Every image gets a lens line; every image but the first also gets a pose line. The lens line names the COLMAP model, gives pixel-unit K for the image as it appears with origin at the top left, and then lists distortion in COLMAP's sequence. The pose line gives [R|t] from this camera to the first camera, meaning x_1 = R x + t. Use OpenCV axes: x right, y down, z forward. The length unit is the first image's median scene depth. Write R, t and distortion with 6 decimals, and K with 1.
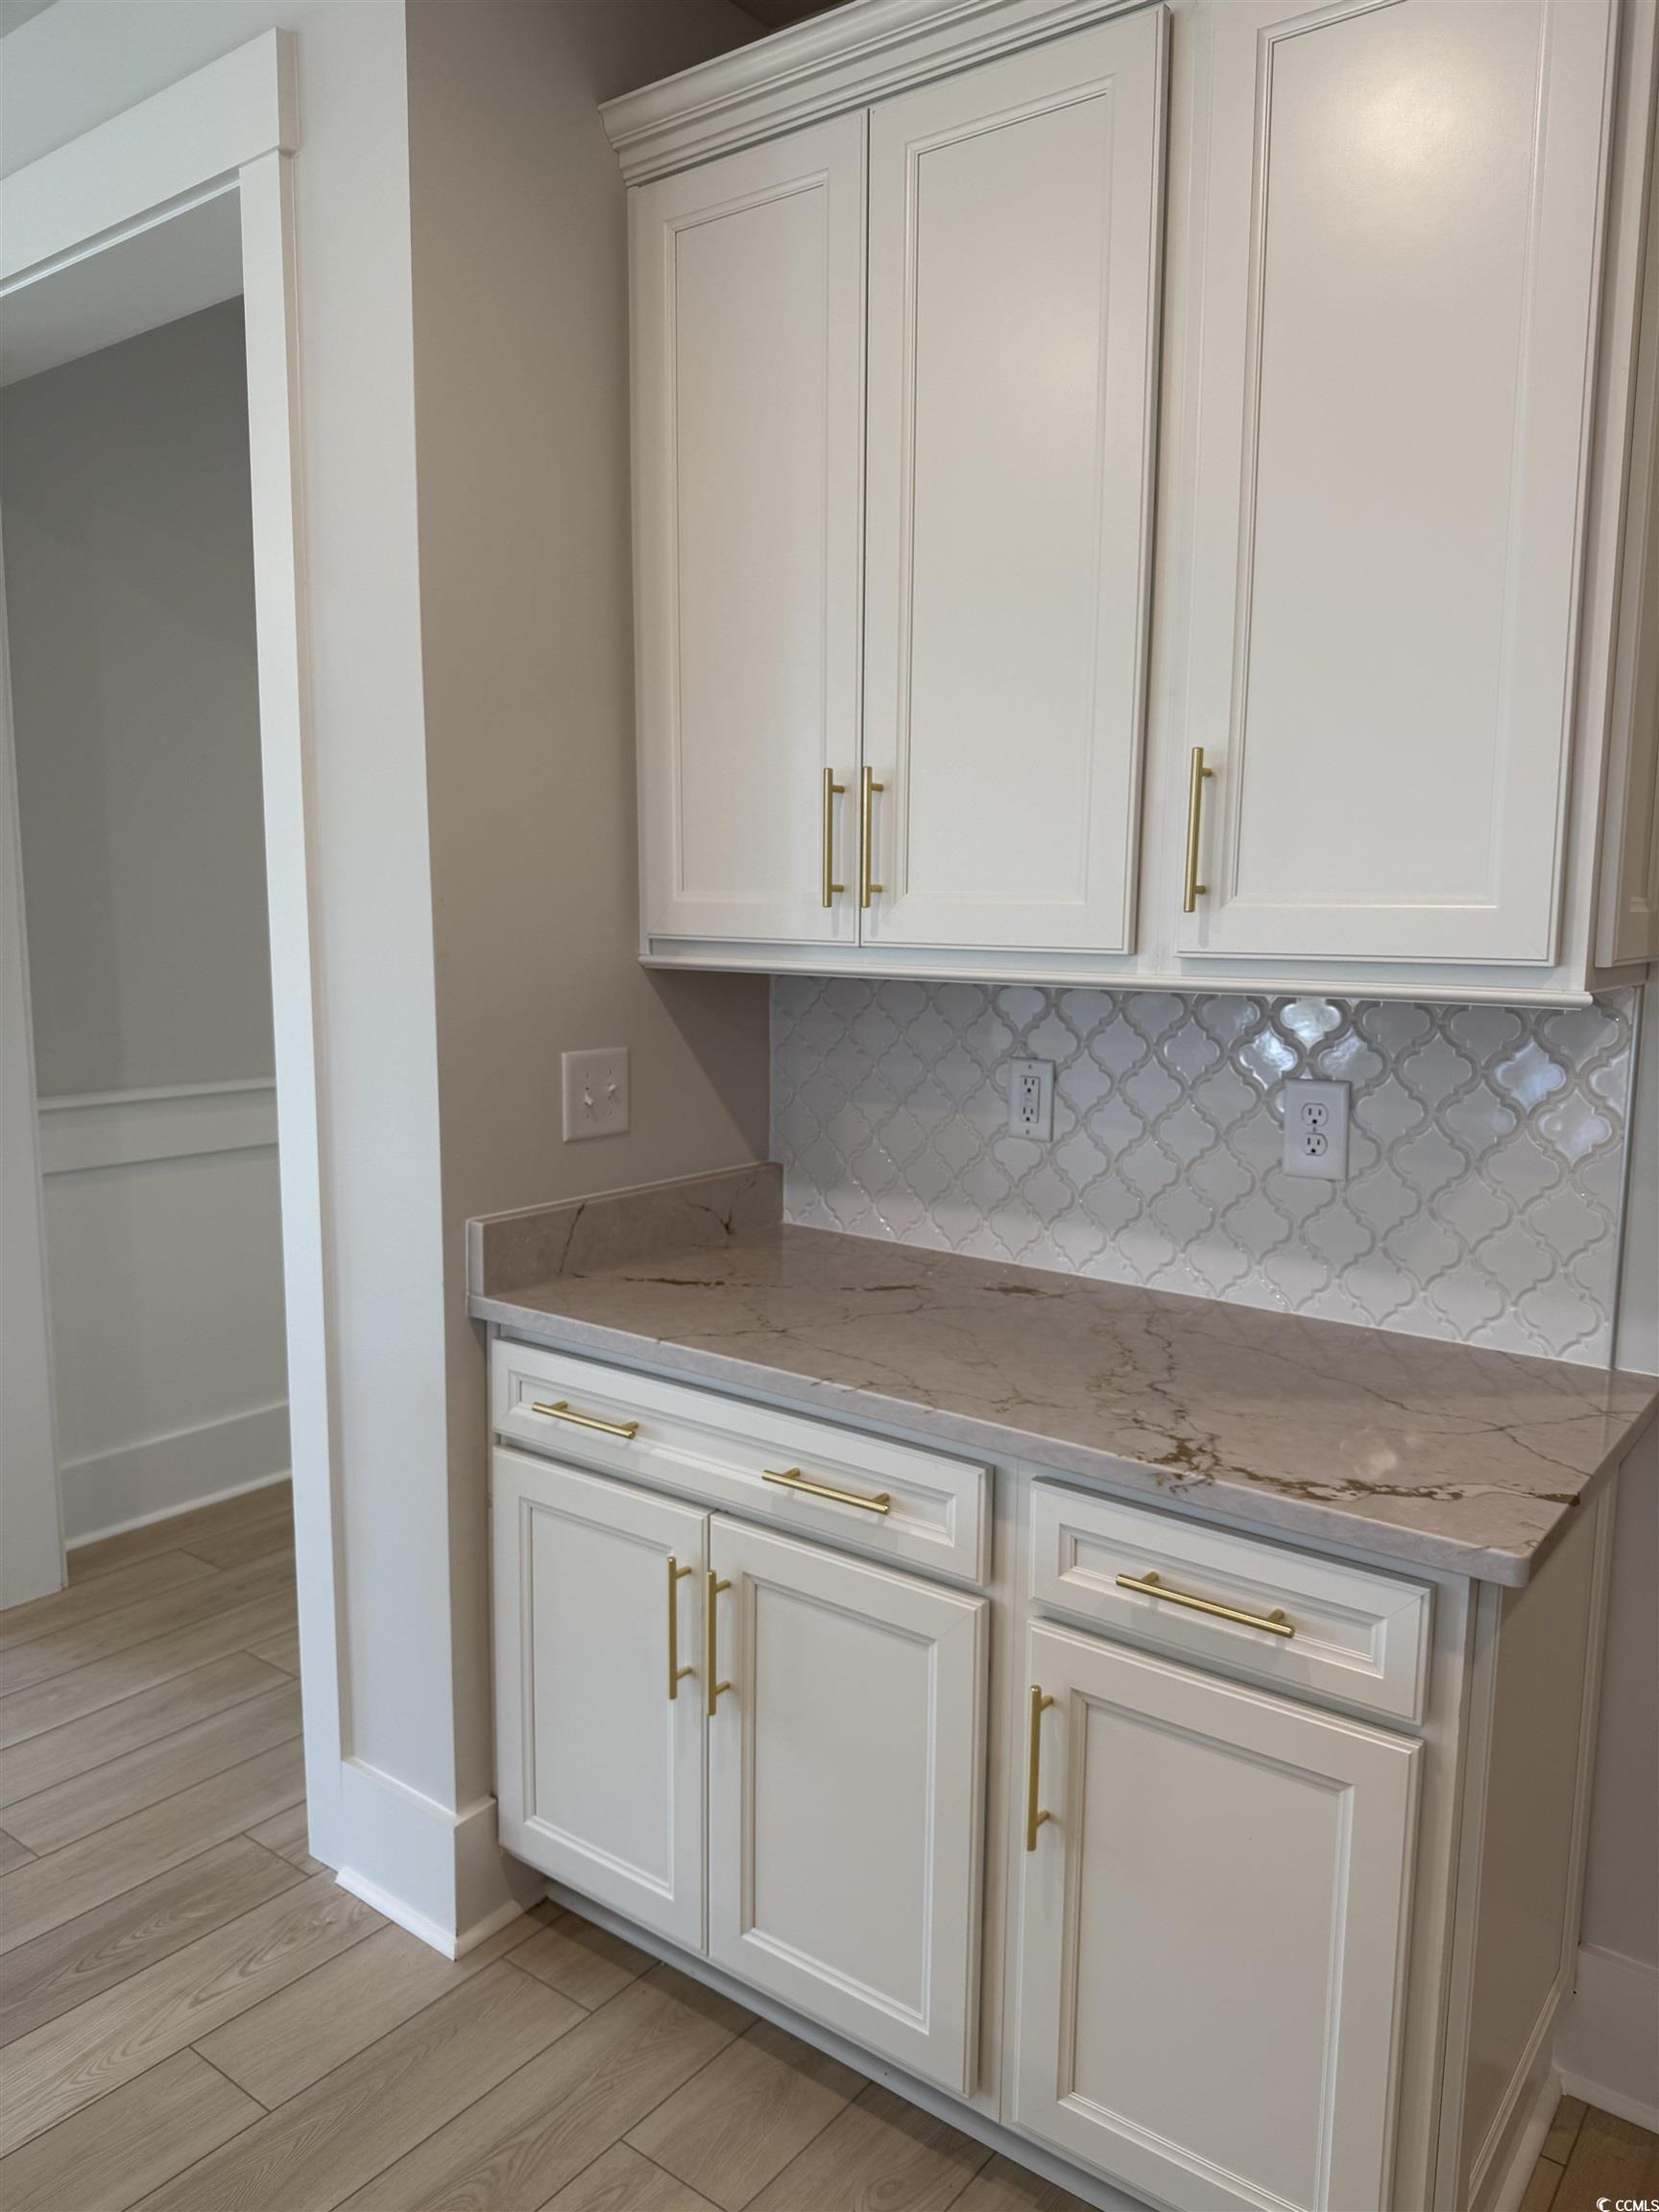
lens RADIAL K [[1556.3, 0, 837.8], [0, 1556.3, 1088.2], [0, 0, 1]] dist [0.065694, -0.092020]
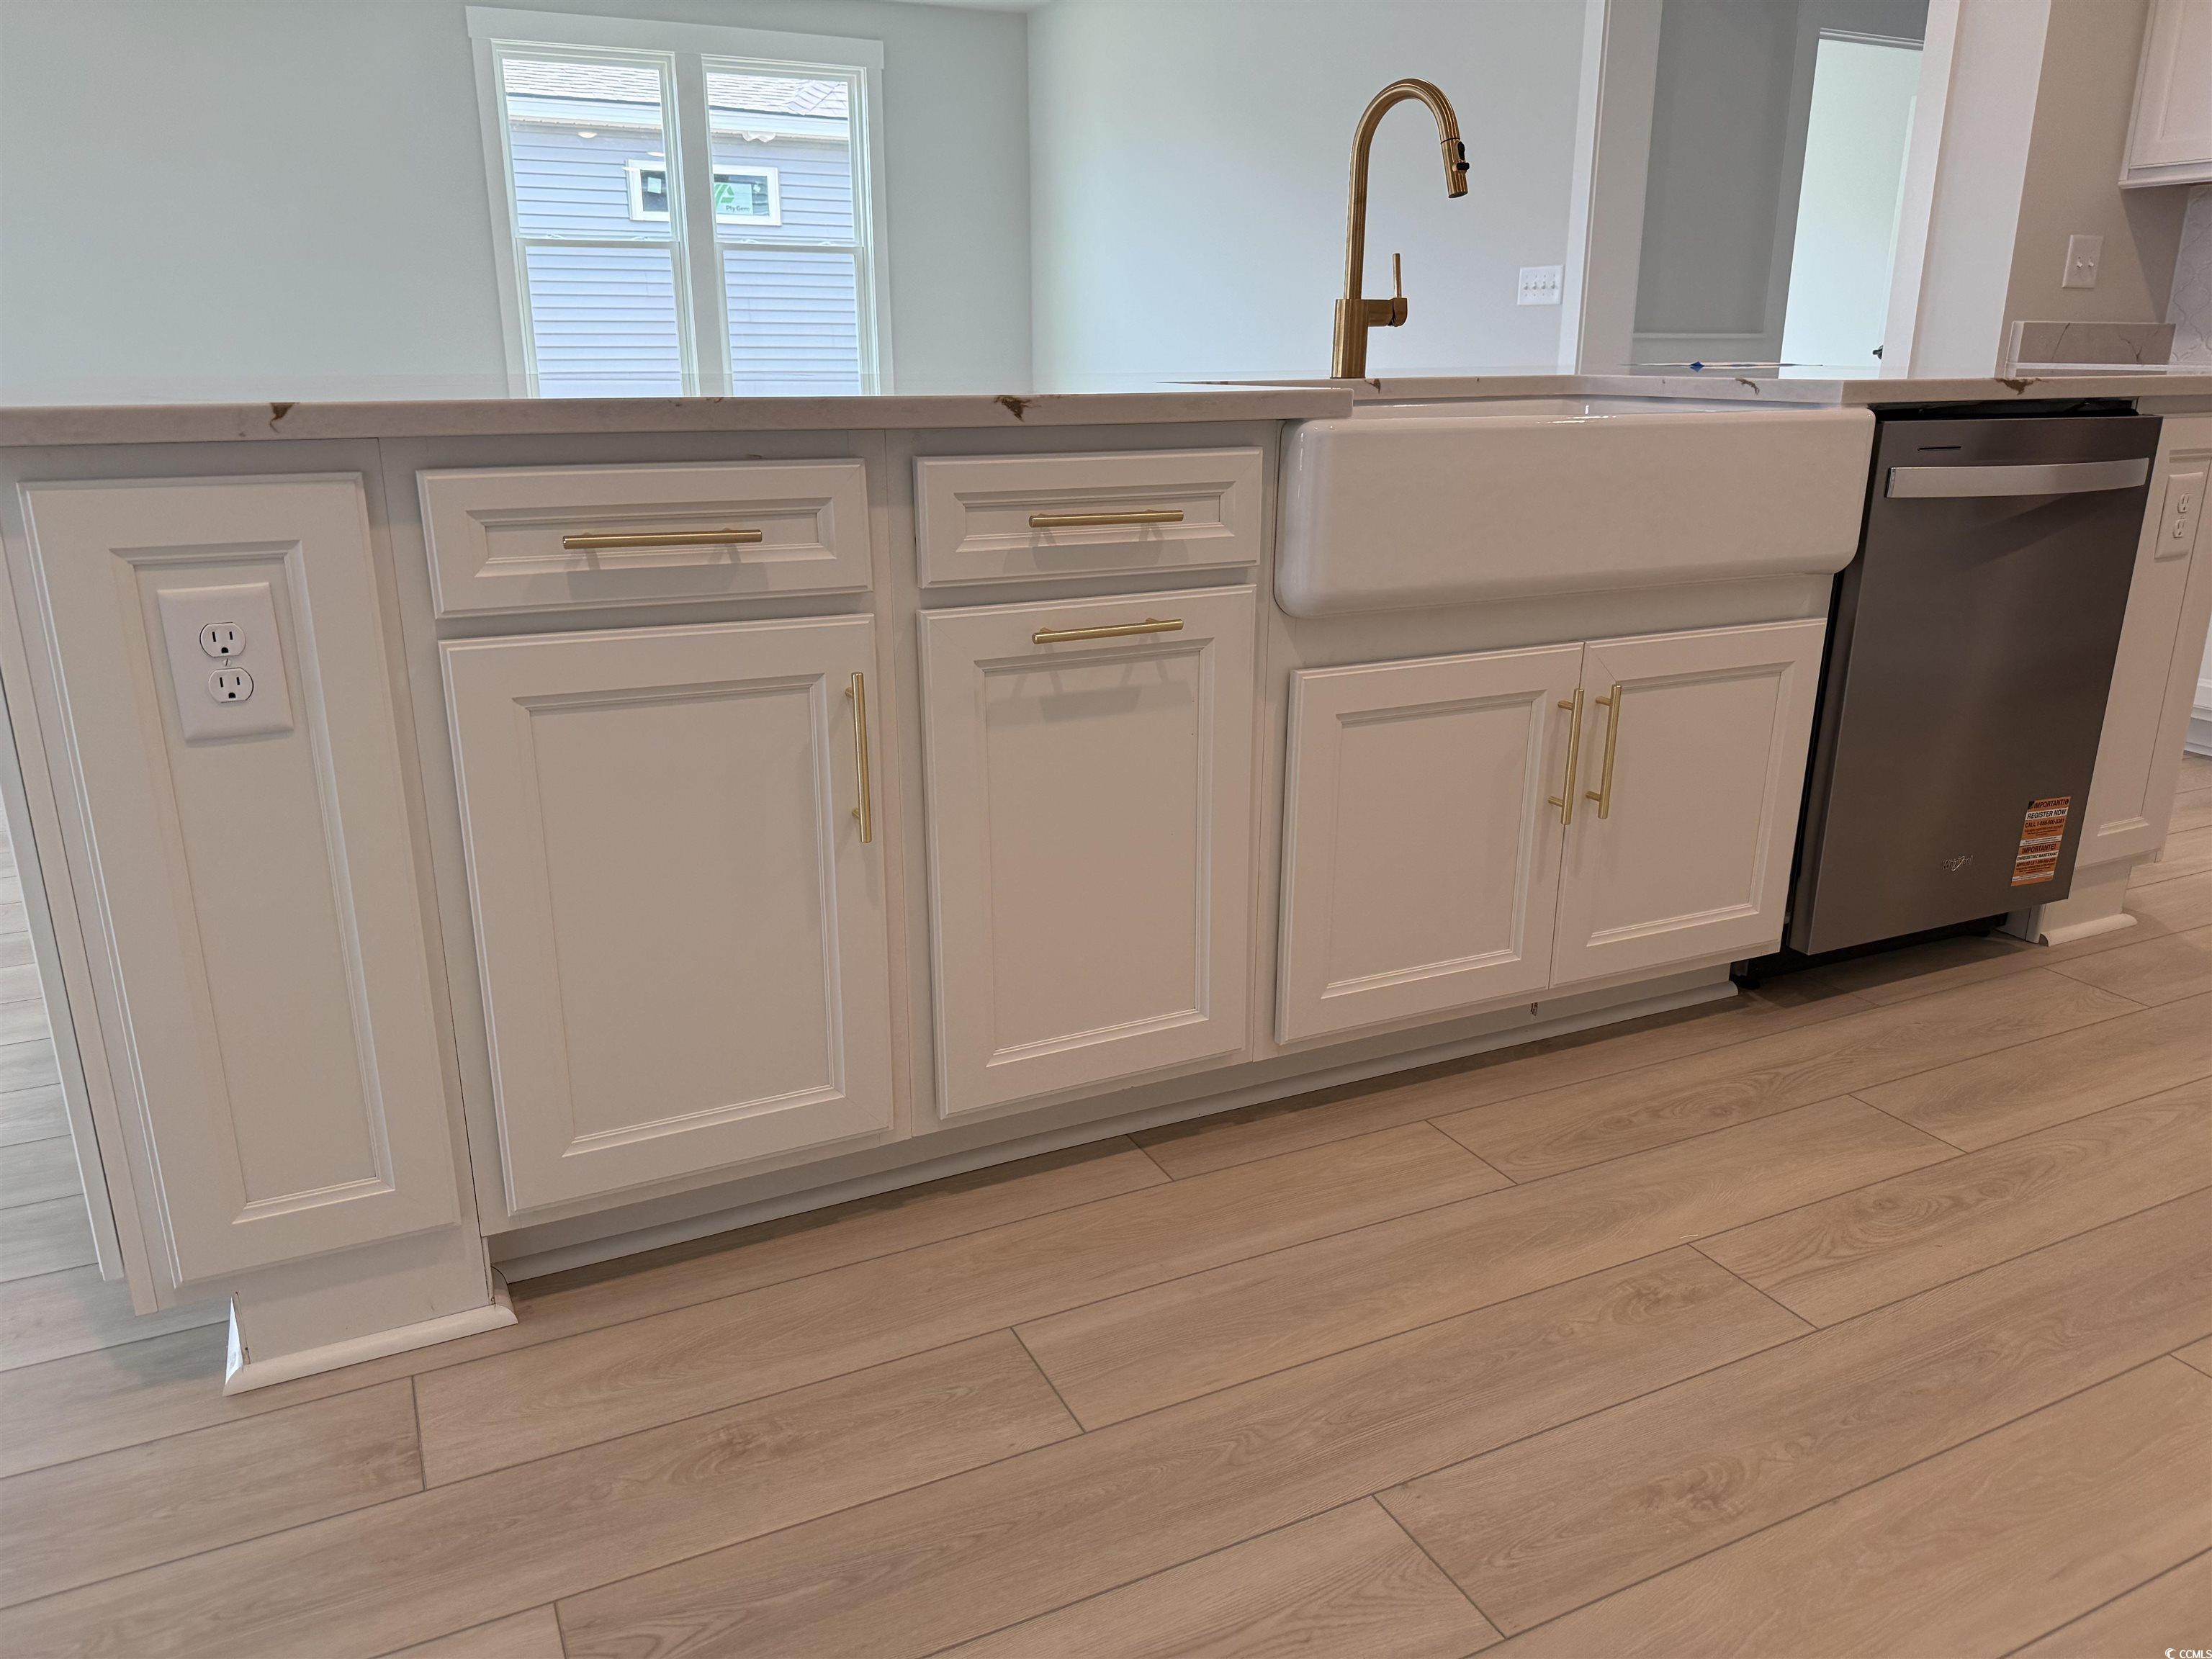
lens RADIAL K [[1556.3, 0, 1080.9], [0, 1556.3, 863.3], [0, 0, 1]] dist [0.065694, -0.092020]
pose [[0.880138, 0.124037, -0.458226, -0.278743], [-0.038237, 0.980648, 0.192007, 0.414790], [0.473175, -0.151471, 0.867849, -1.338604]]
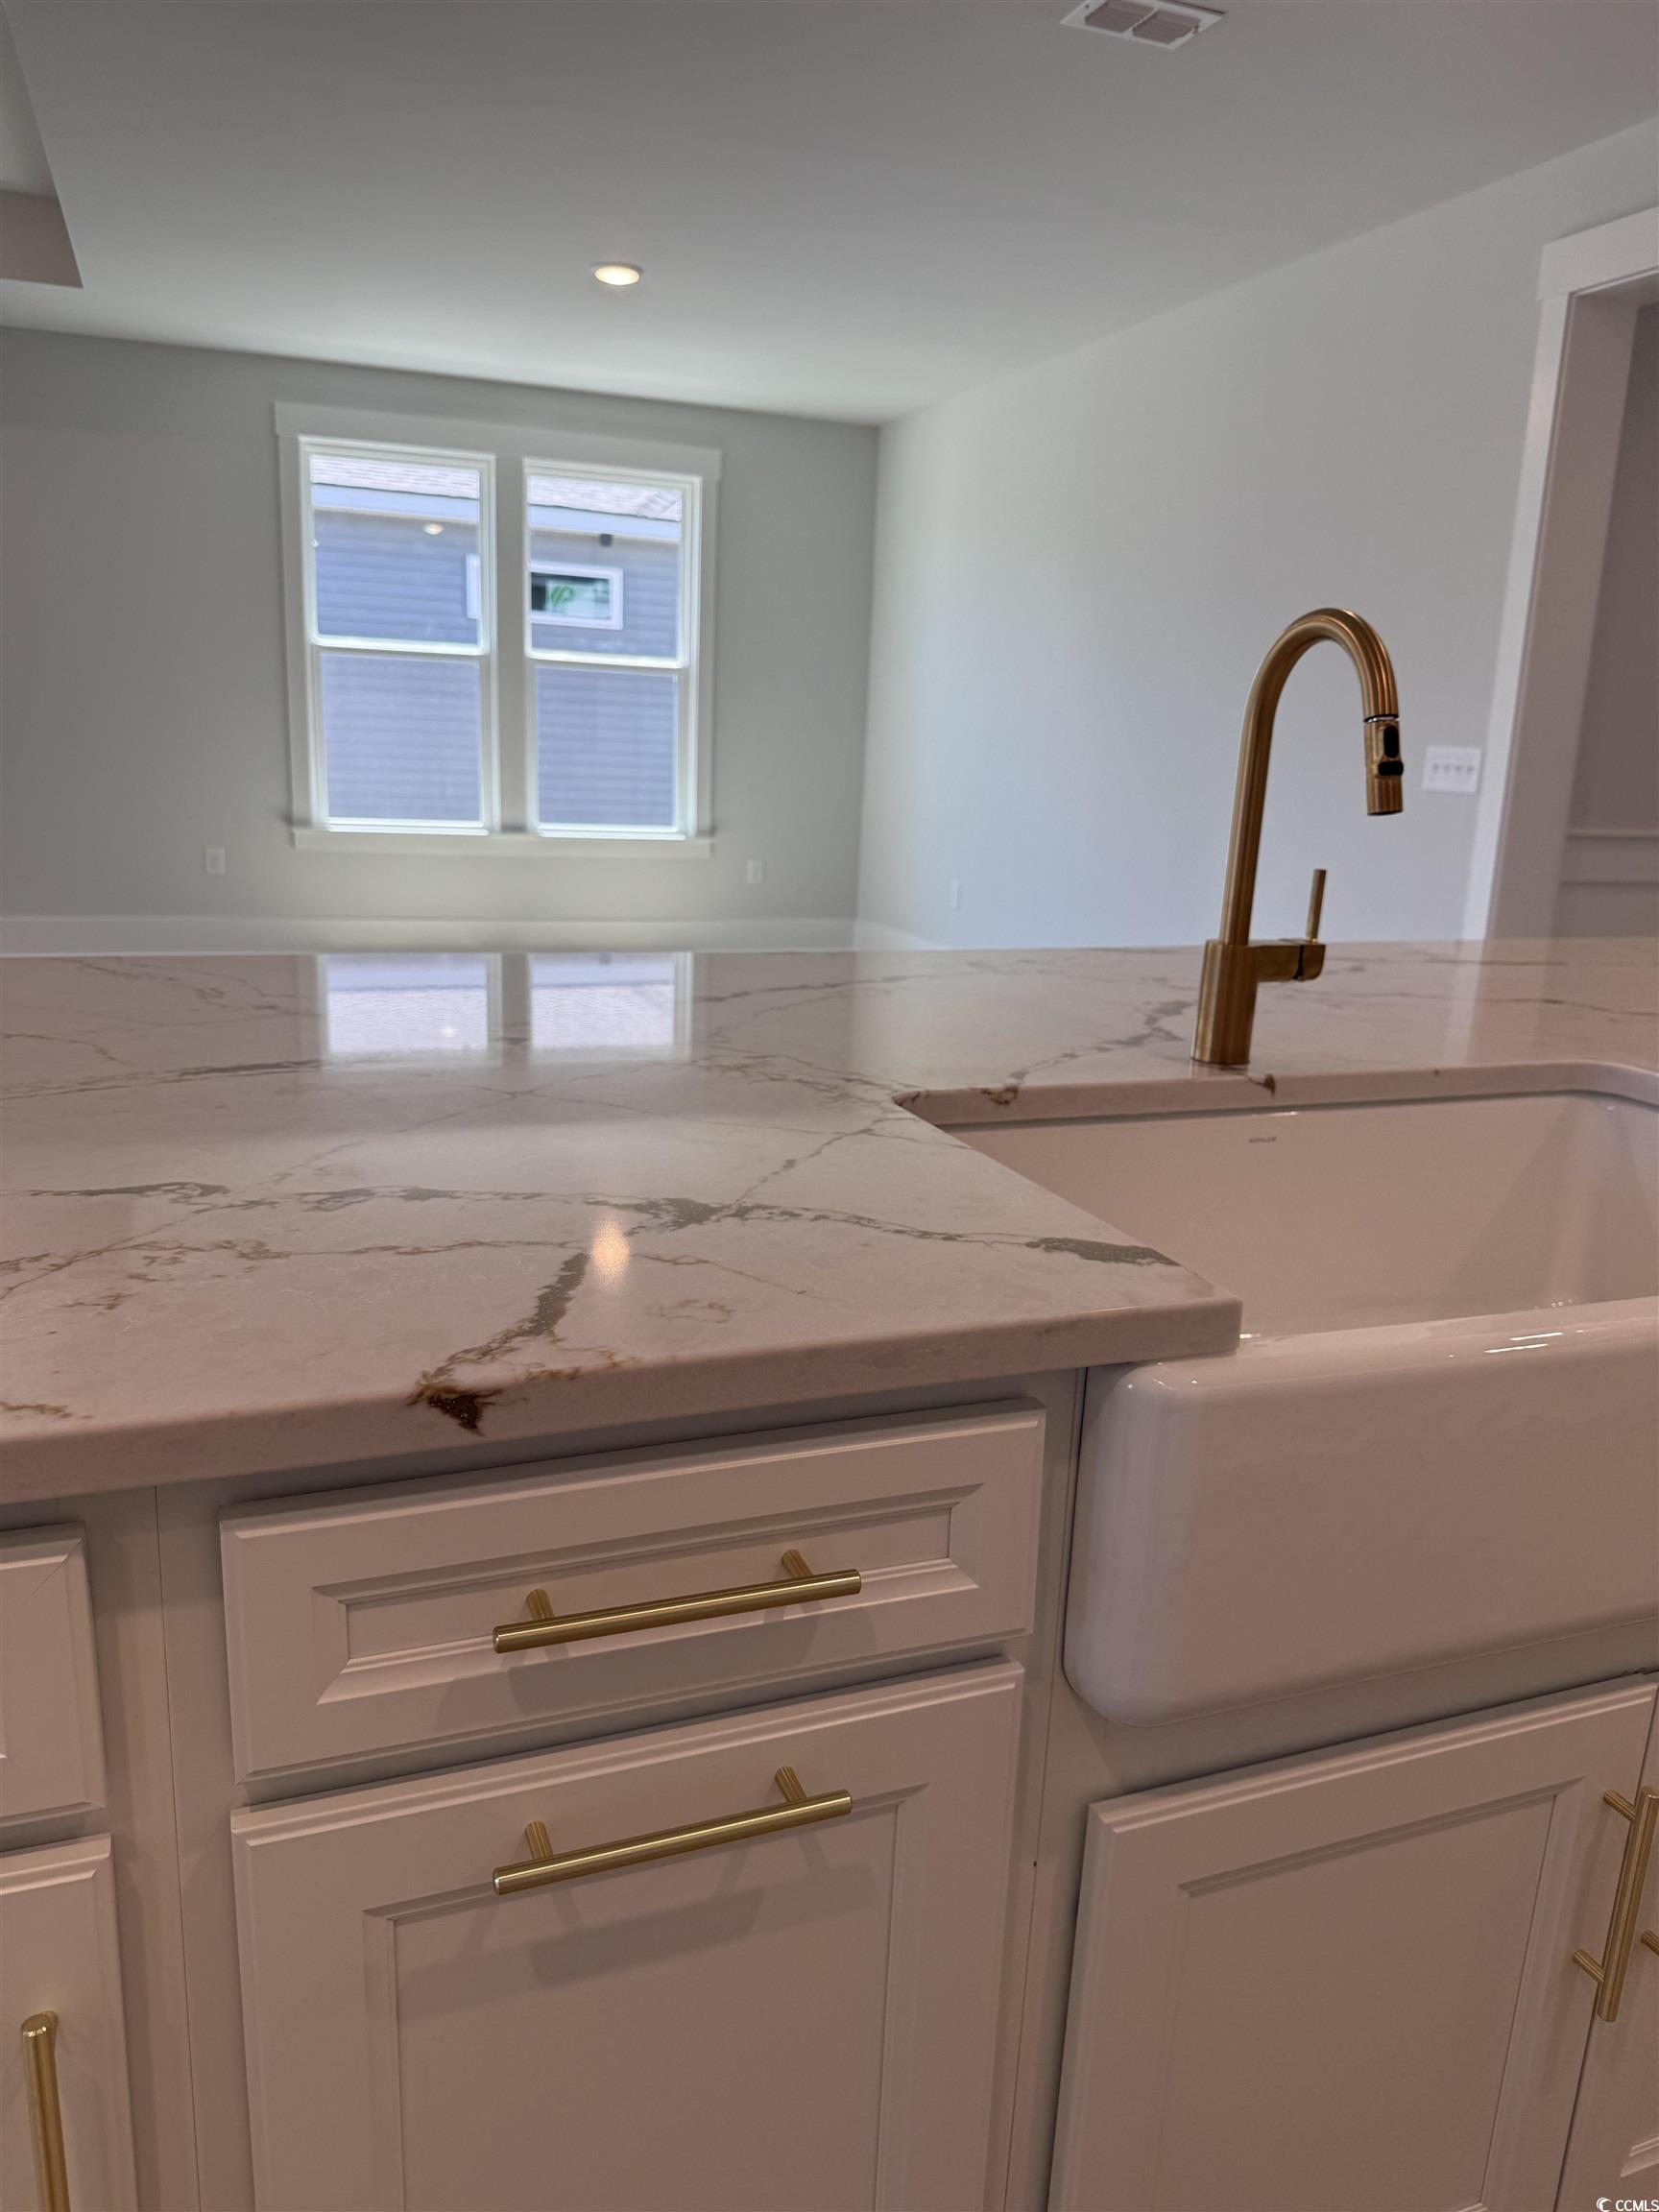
lens RADIAL K [[1556.3, 0, 828.2], [0, 1556.3, 1123.6], [0, 0, 1]] dist [0.065694, -0.092020]
pose [[0.843564, 0.142253, -0.517845, -0.466447], [-0.088978, 0.987974, 0.126453, 0.223613], [0.529605, -0.060594, 0.846077, -0.865630]]
